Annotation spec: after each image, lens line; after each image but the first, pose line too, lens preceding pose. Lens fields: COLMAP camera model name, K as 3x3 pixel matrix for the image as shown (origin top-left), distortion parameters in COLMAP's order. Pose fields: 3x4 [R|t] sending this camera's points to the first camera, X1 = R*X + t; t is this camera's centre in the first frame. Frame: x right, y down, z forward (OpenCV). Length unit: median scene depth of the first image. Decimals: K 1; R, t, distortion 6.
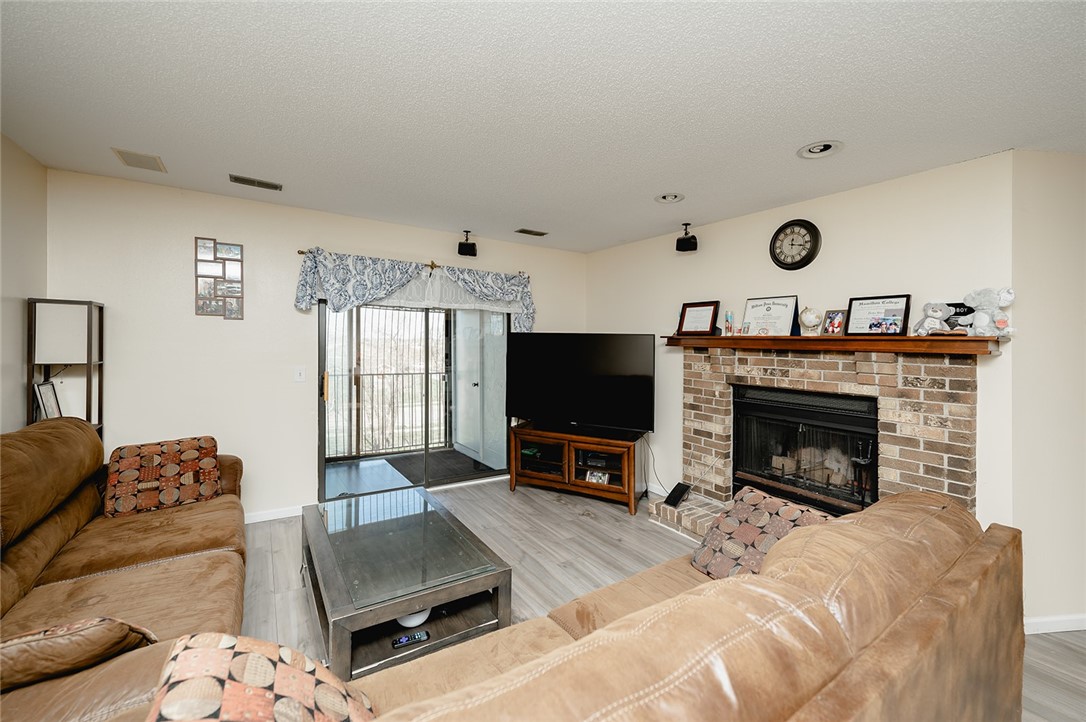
lens RADIAL K [[447.9, 0, 543.2], [0, 447.9, 336.1], [0, 0, 1]] dist [0.000551, 0.000079]
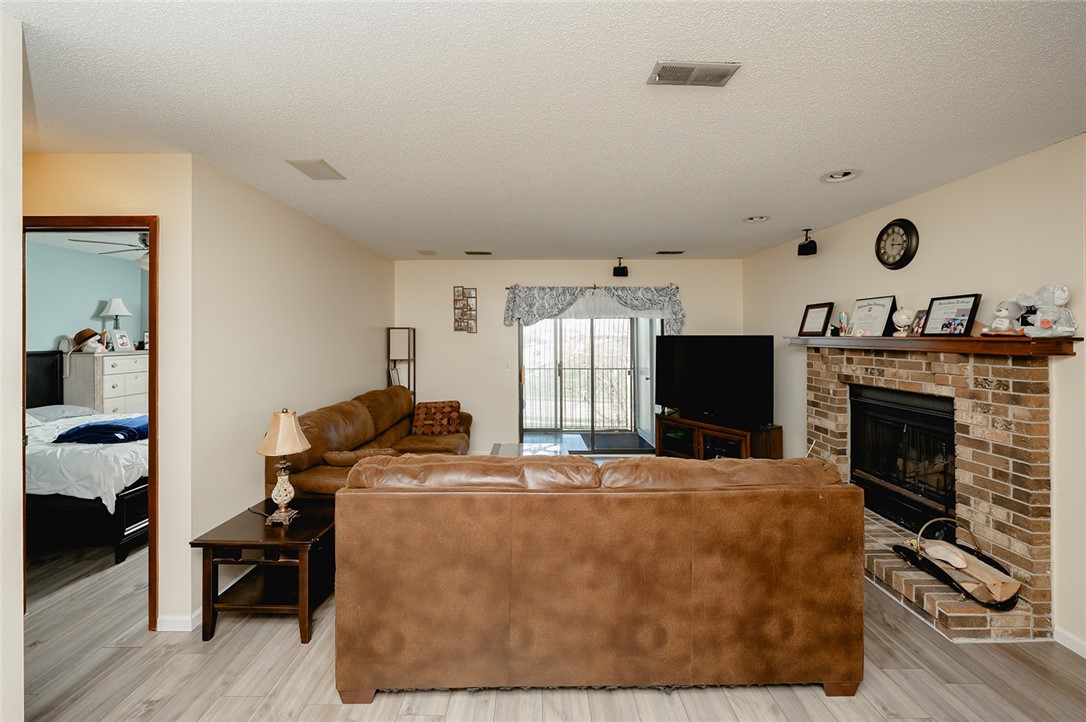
lens RADIAL K [[444.0, 0, 536.8], [0, 444.0, 337.5], [0, 0, 1]] dist [0.000494, 0.000050]
pose [[0.839622, -0.020169, -0.542797, 0.395358], [0.024294, 0.999705, 0.000432, -0.015578], [0.542628, -0.013550, 0.839864, -0.247778]]
